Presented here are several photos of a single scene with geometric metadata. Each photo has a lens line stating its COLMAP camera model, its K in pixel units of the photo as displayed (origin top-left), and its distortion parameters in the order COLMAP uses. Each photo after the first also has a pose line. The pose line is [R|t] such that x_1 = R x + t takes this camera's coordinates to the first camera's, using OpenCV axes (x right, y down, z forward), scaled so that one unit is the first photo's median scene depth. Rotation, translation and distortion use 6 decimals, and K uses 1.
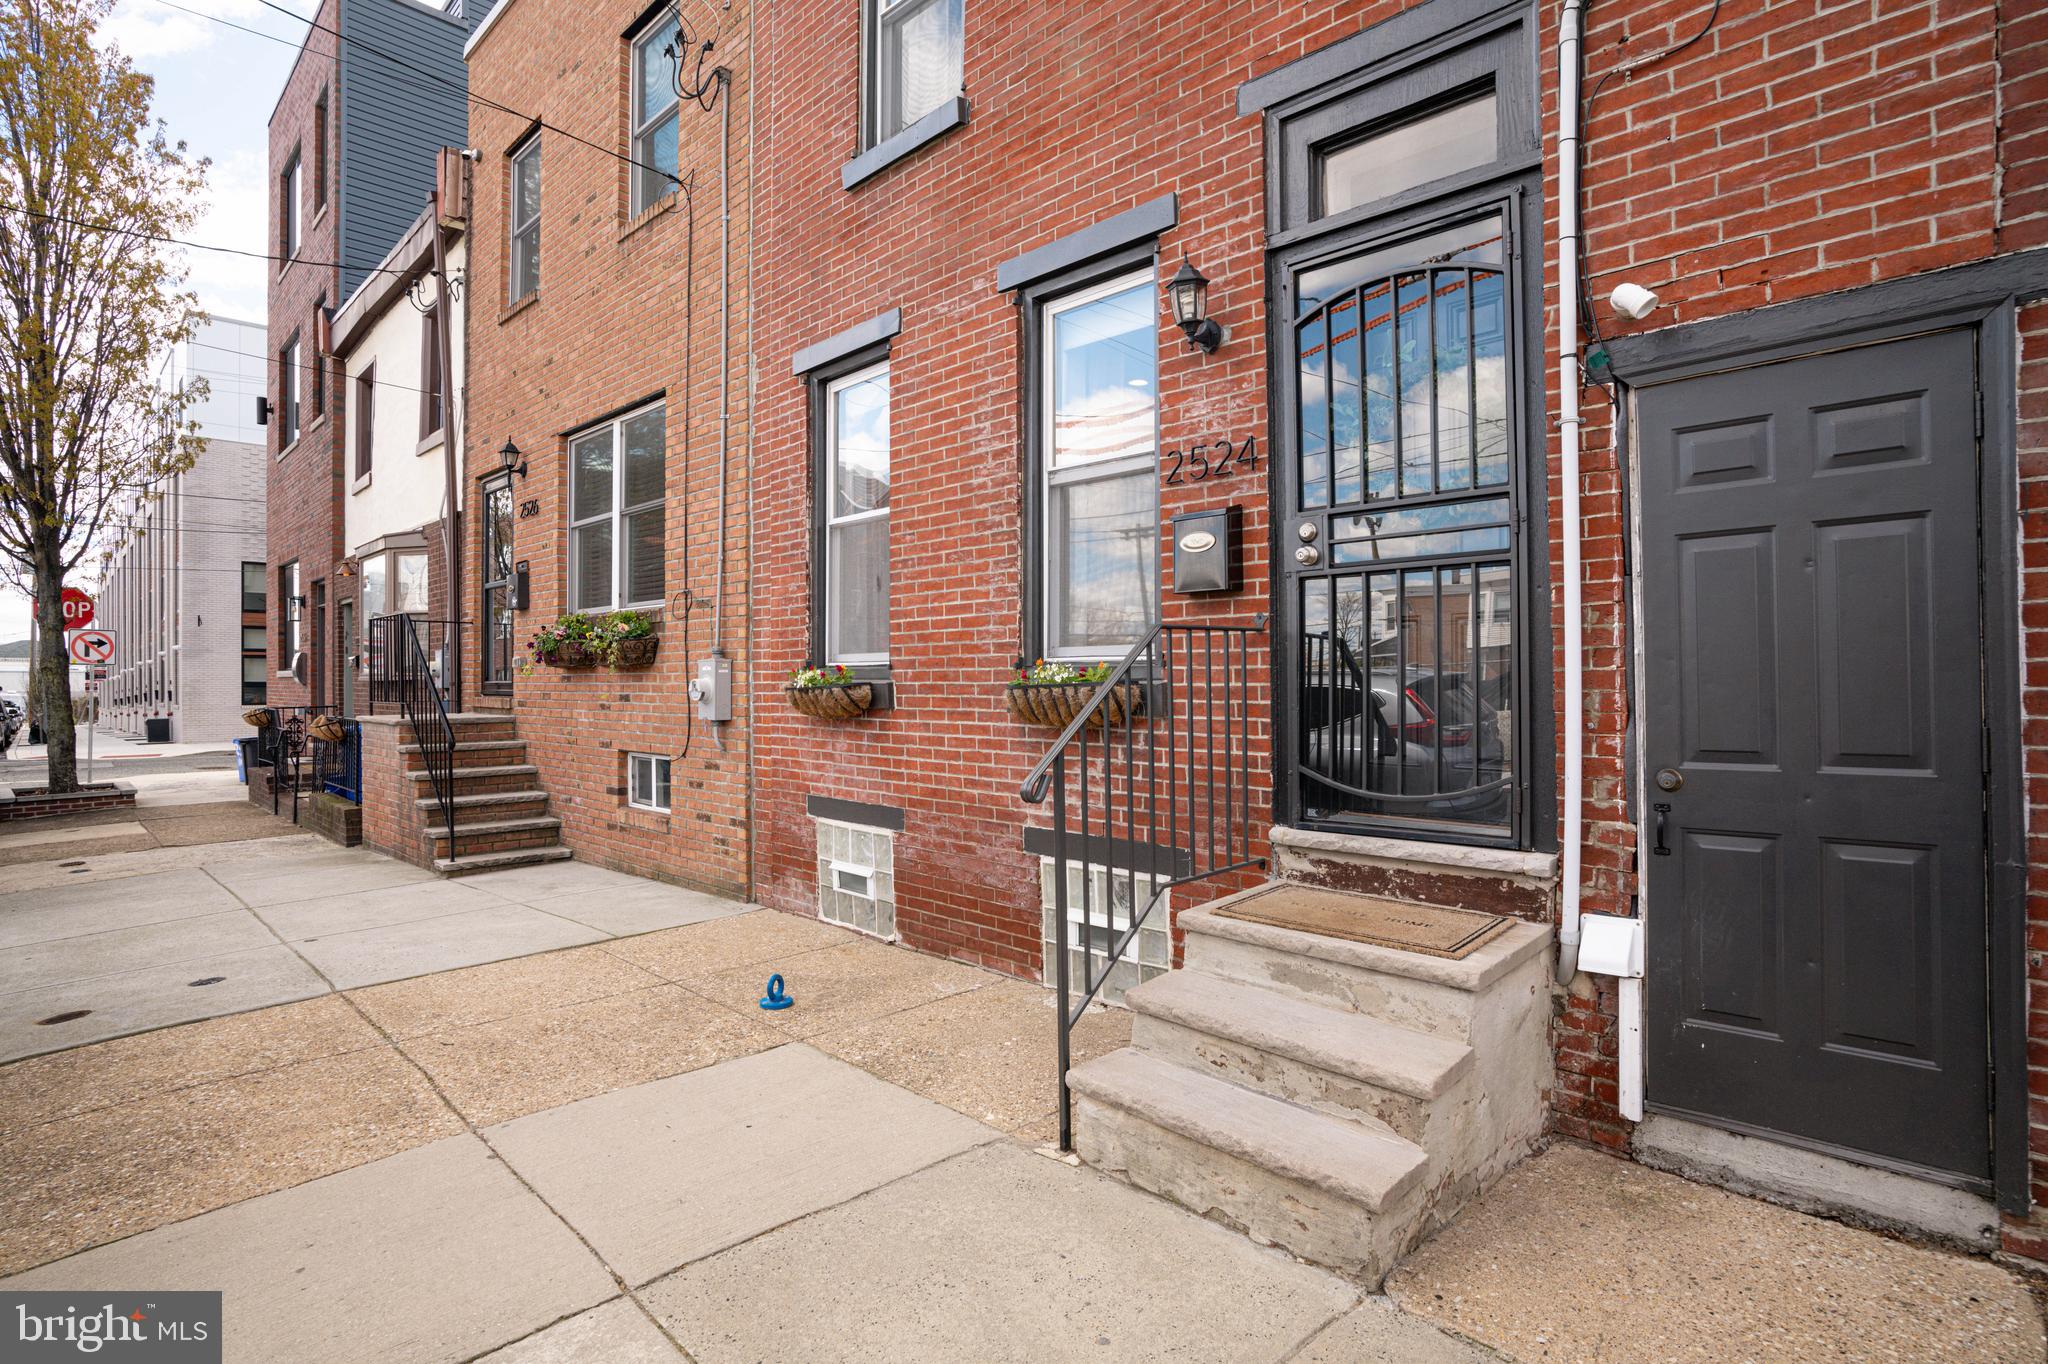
lens RADIAL K [[1022.6, 0, 1019.2], [0, 1022.6, 693.2], [0, 0, 1]] dist [-0.011488, 0.000232]
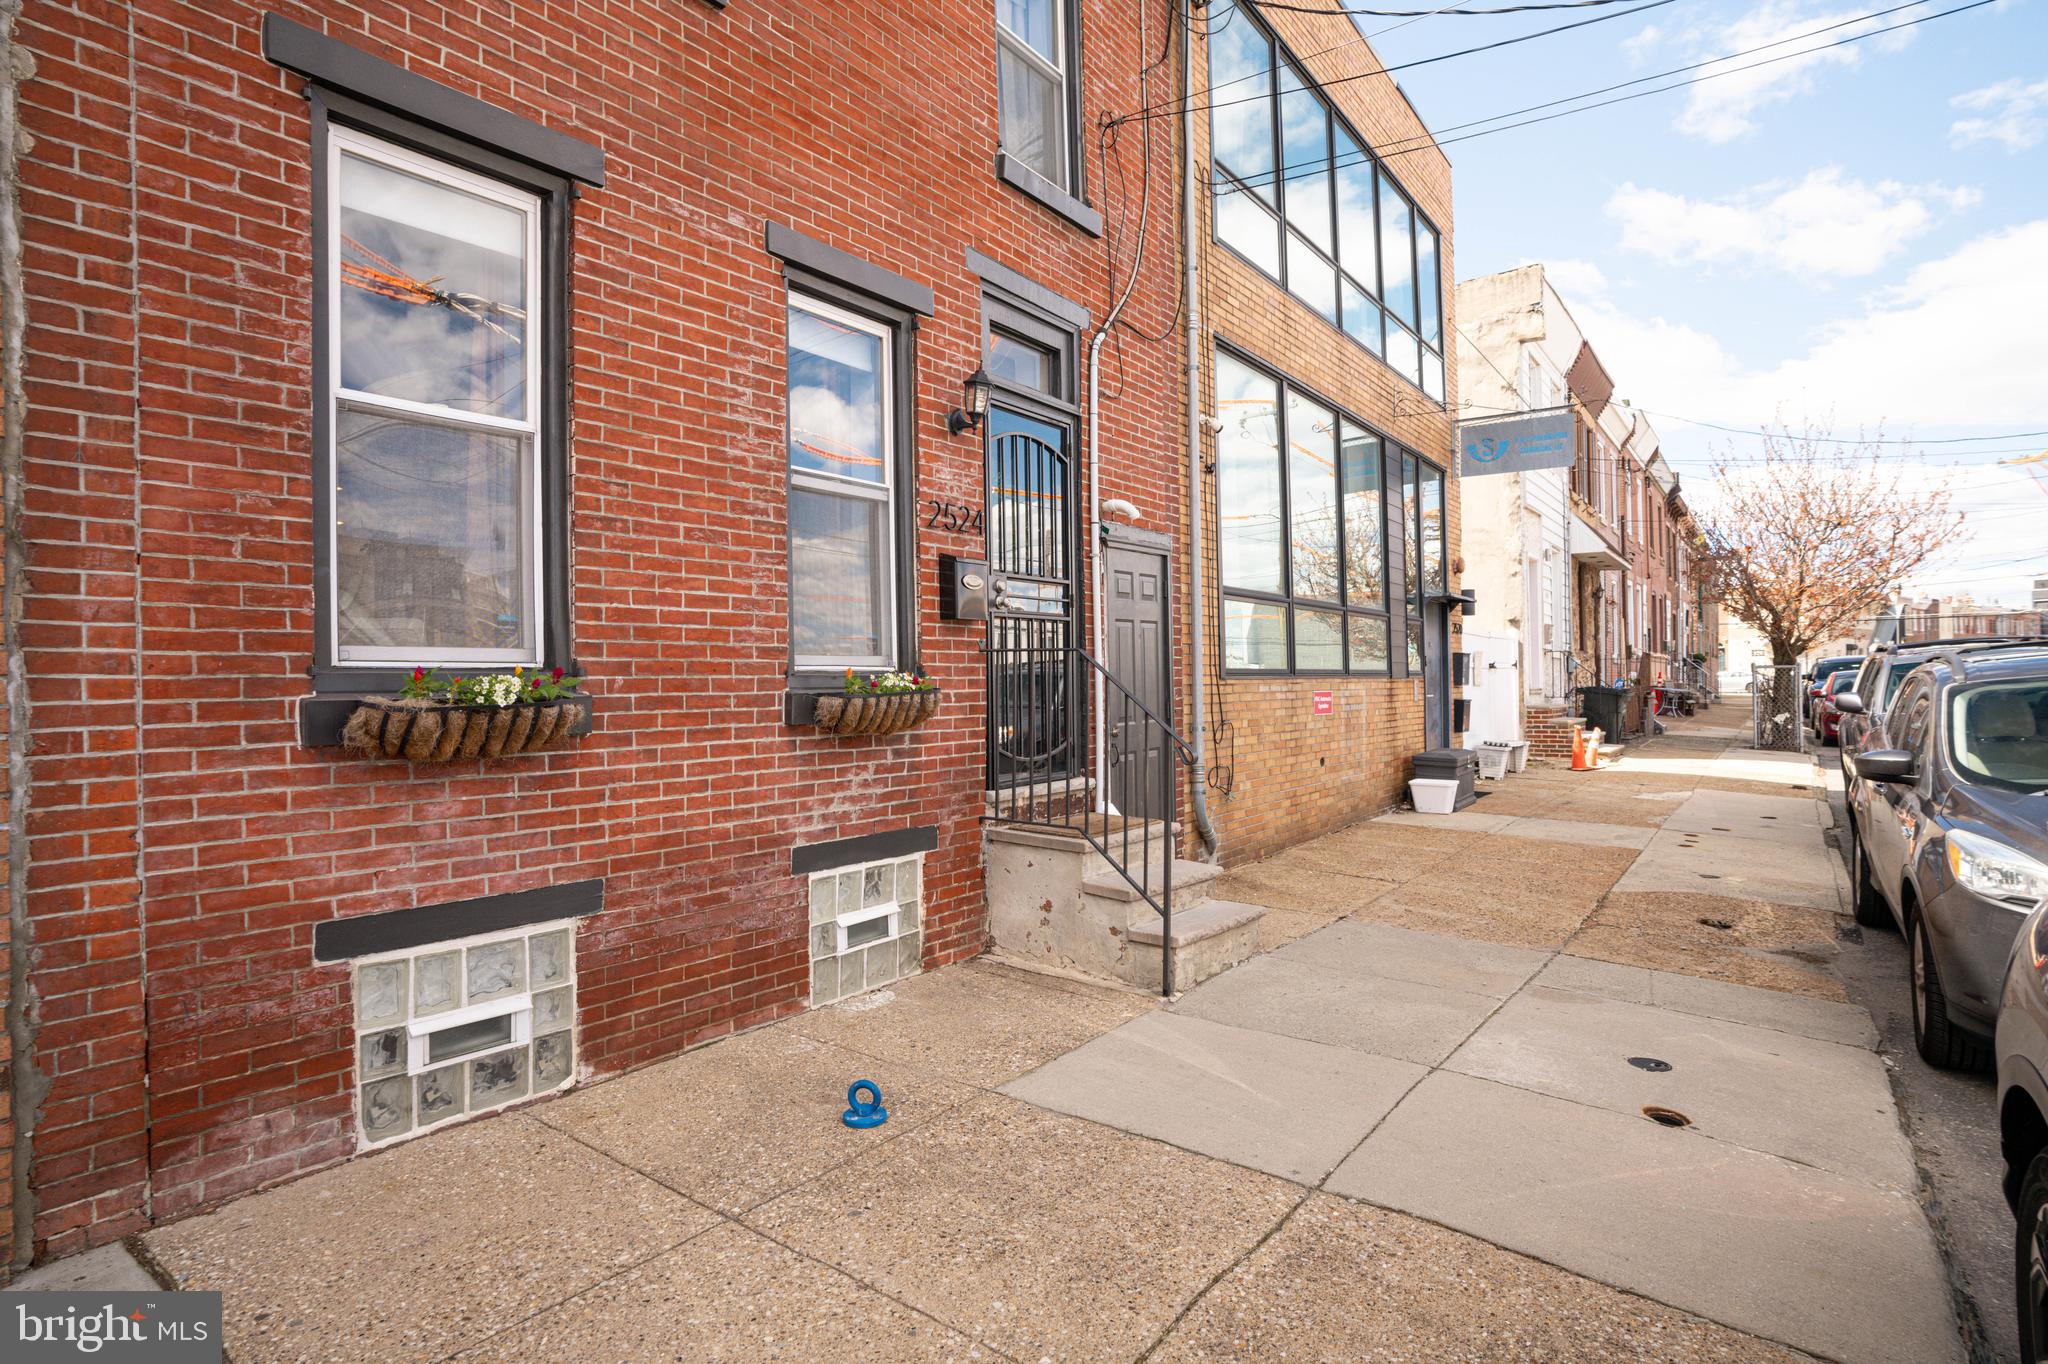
lens RADIAL K [[1025.1, 0, 1007.2], [0, 1025.1, 681.9], [0, 0, 1]] dist [-0.001549, 0.000278]
pose [[-0.105809, -0.001625, 0.994385, -0.903789], [0.015589, 0.999873, 0.003293, -0.018772], [-0.994264, 0.015850, -0.105770, 0.873226]]
